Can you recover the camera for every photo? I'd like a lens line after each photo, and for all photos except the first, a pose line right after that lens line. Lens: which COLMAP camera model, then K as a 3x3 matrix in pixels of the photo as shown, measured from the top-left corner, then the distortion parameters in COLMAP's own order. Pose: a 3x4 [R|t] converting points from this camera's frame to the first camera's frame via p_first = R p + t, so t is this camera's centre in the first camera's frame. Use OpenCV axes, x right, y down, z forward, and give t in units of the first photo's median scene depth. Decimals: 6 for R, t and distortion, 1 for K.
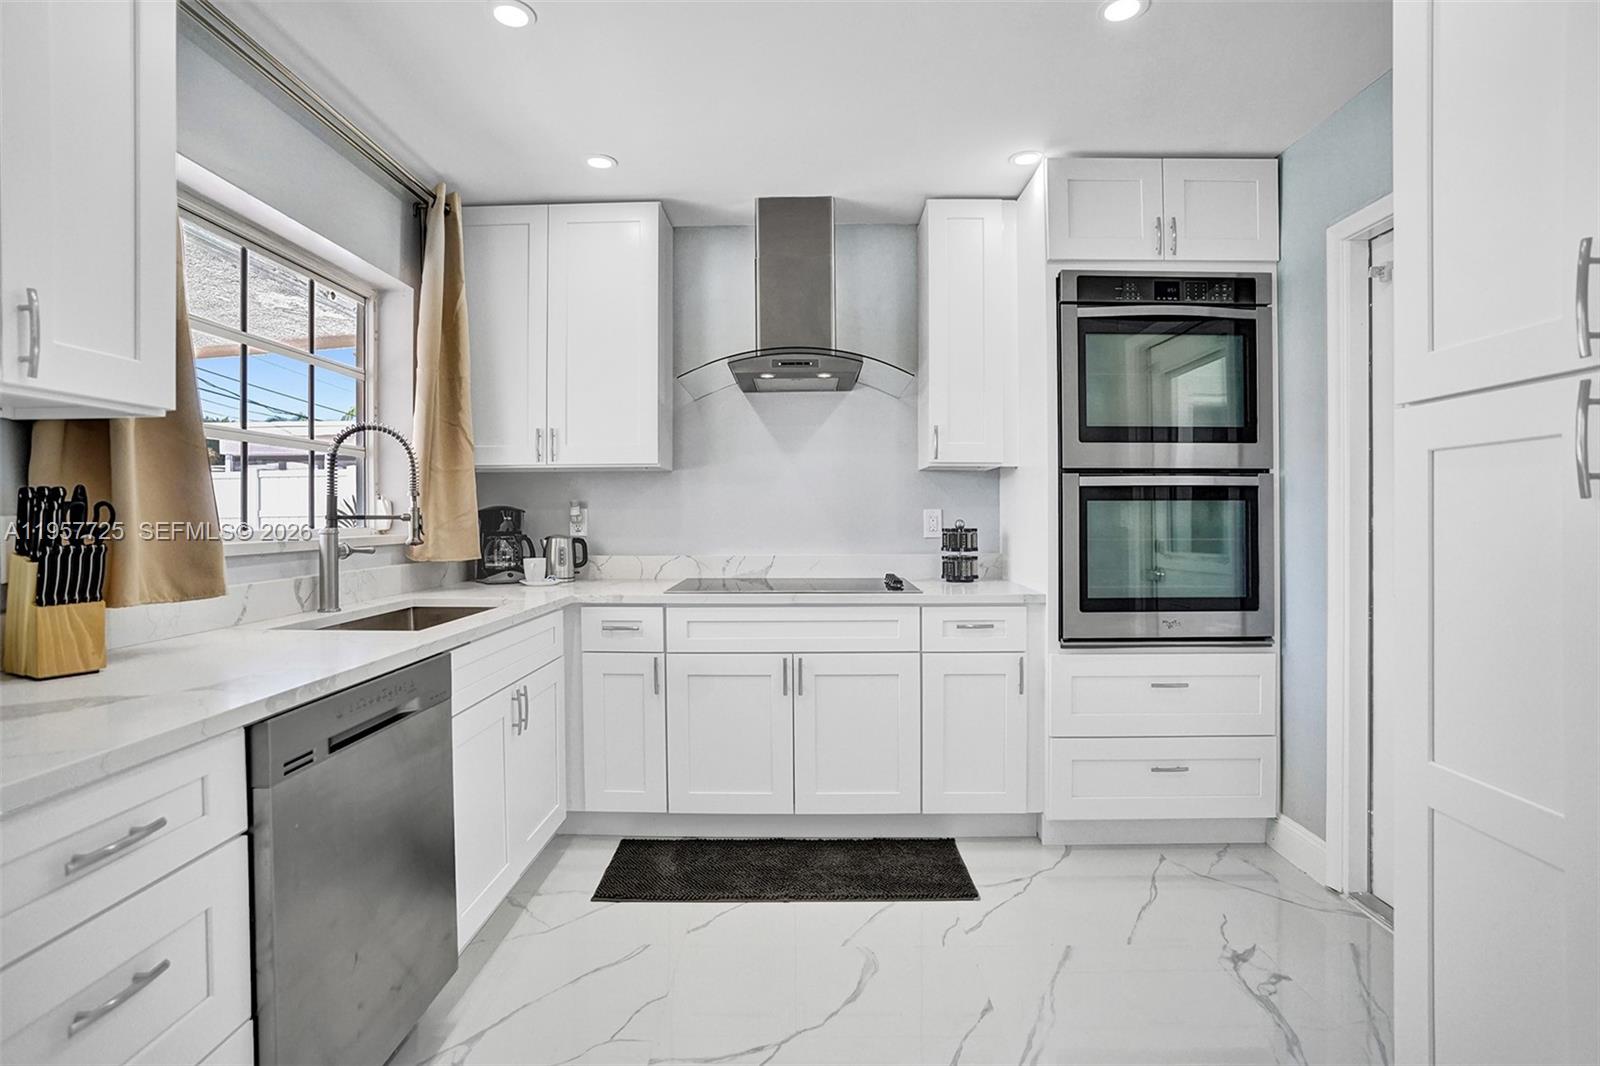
lens RADIAL K [[757.7, 0, 794.8], [0, 757.7, 524.6], [0, 0, 1]] dist [-0.060358, 0.019742]
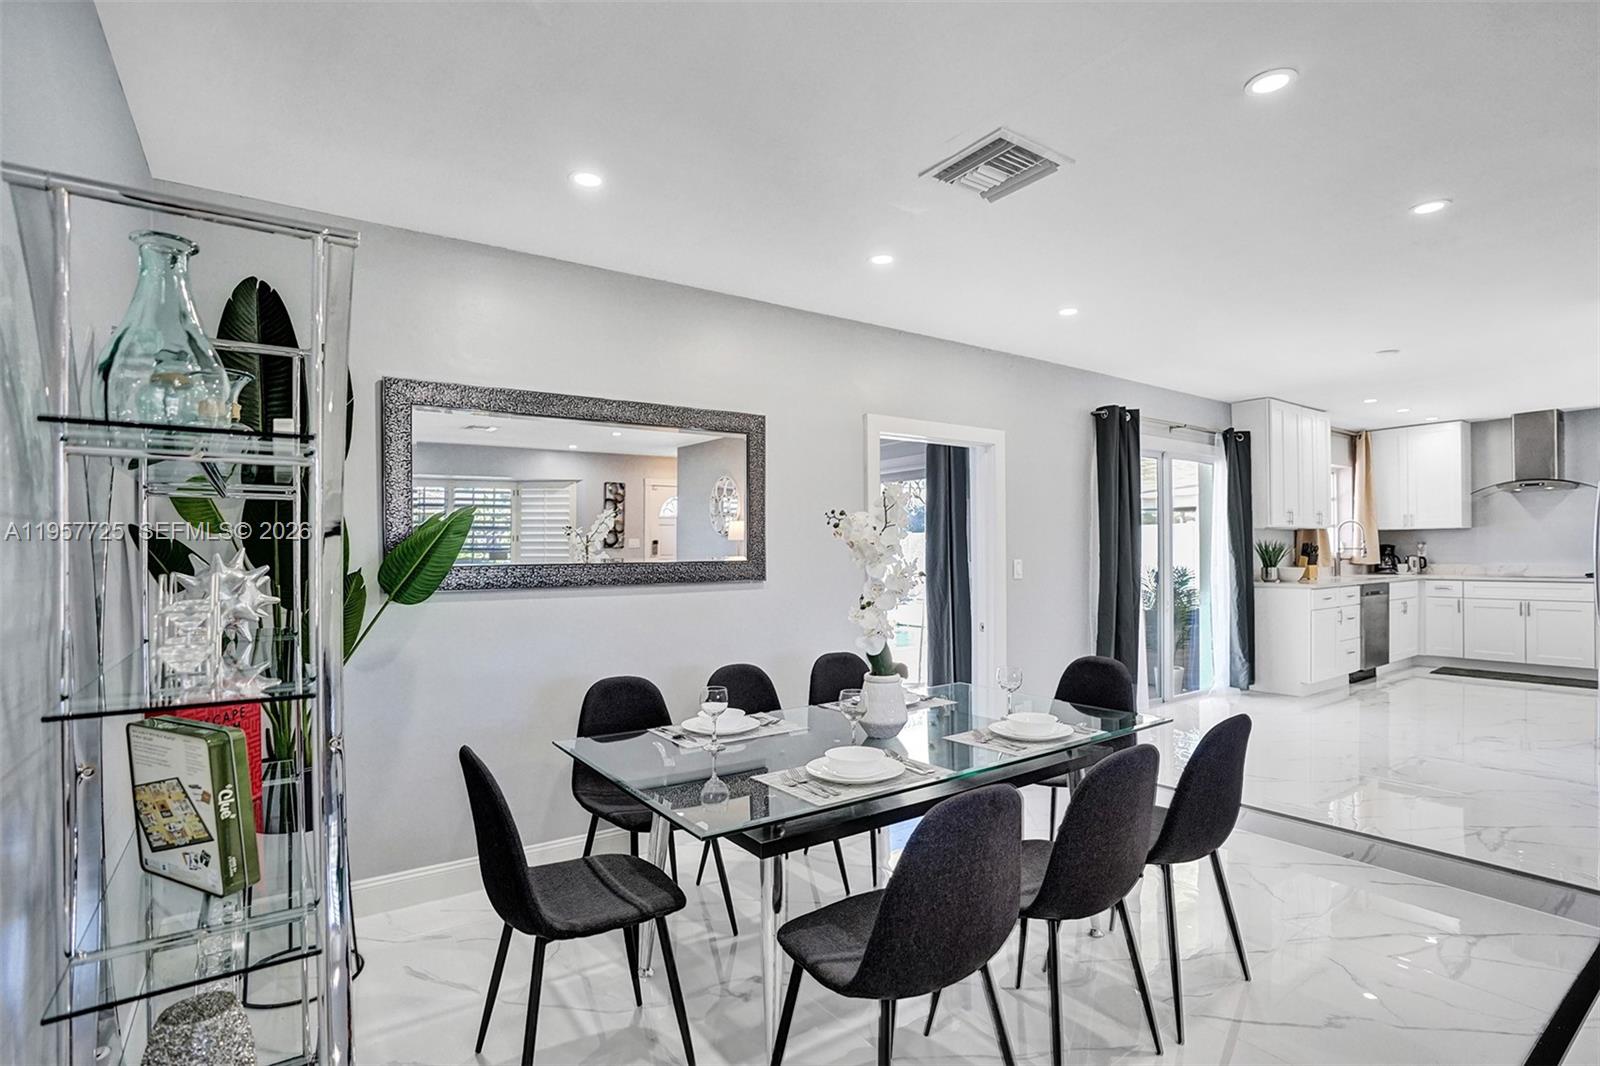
lens RADIAL K [[757.7, 0, 787.2], [0, 757.7, 536.5], [0, 0, 1]] dist [-0.060358, 0.019742]
pose [[0.567345, -0.008509, -0.823436, 0.519352], [-0.008127, 0.999840, -0.015932, 0.007034], [0.823440, 0.015731, 0.567186, -2.126932]]
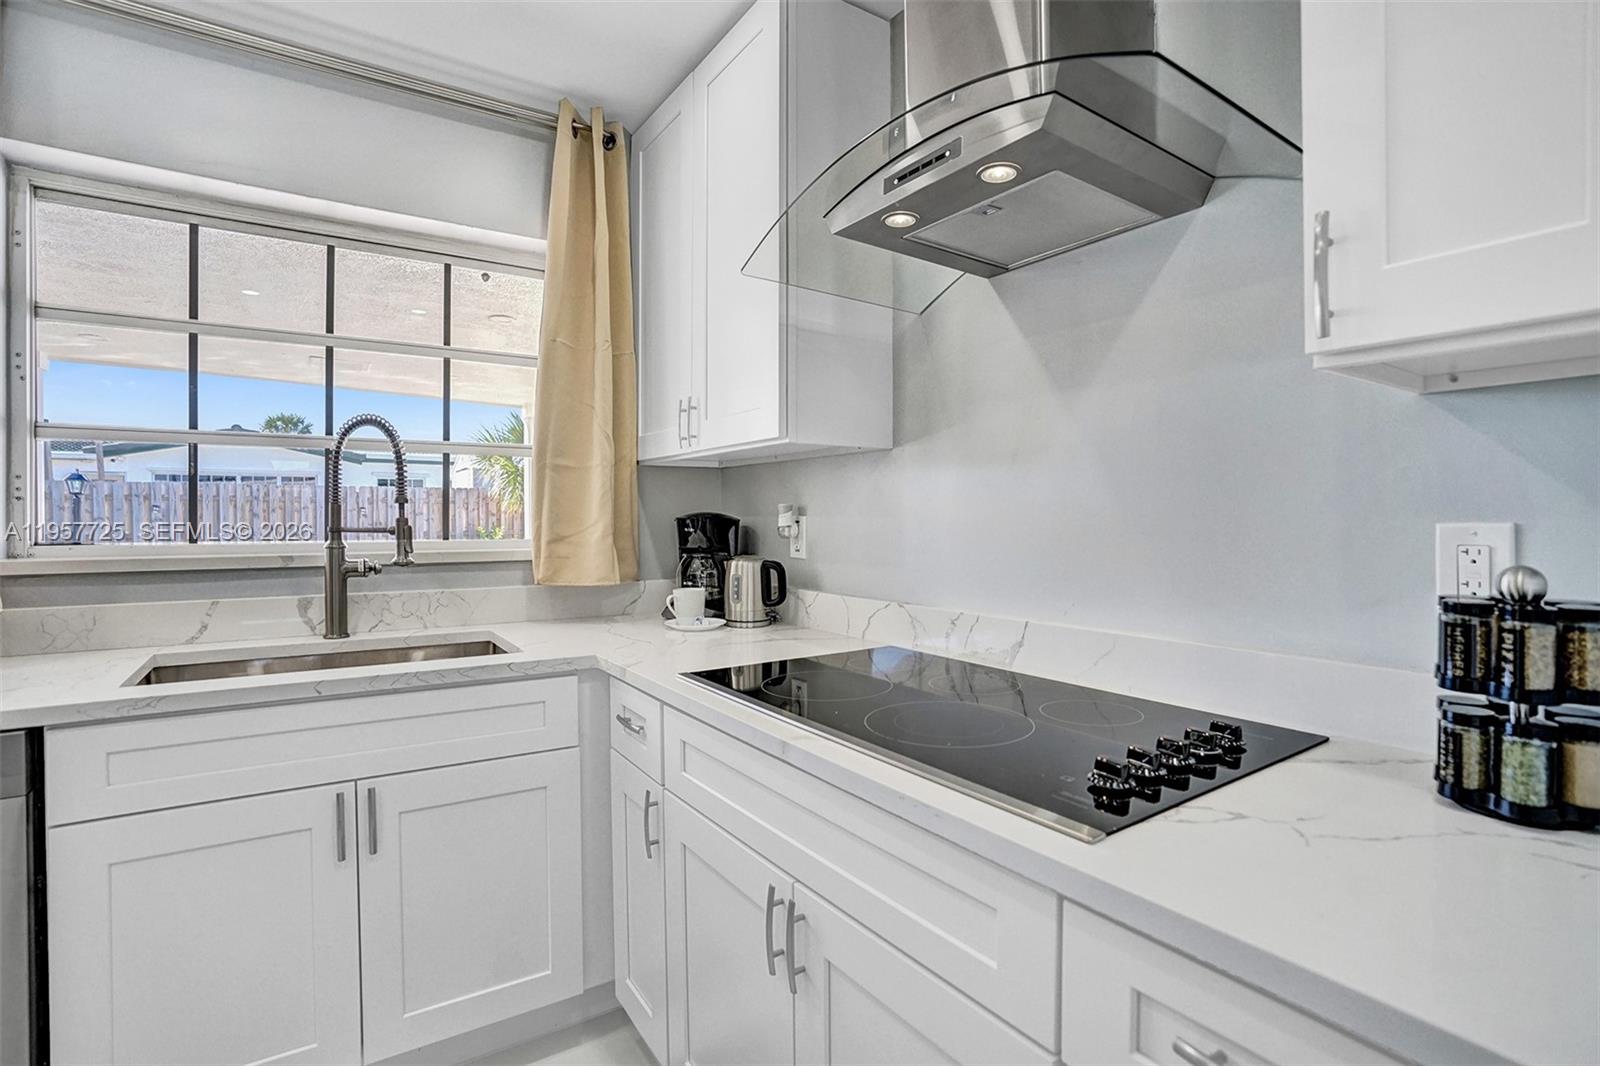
lens RADIAL K [[757.7, 0, 800.5], [0, 757.7, 523.8], [0, 0, 1]] dist [-0.060358, 0.019742]
pose [[0.574833, 0.010258, -0.818206, 0.269260], [-0.011983, 0.999920, 0.004118, -0.018292], [0.818183, 0.007438, 0.574910, 0.649657]]
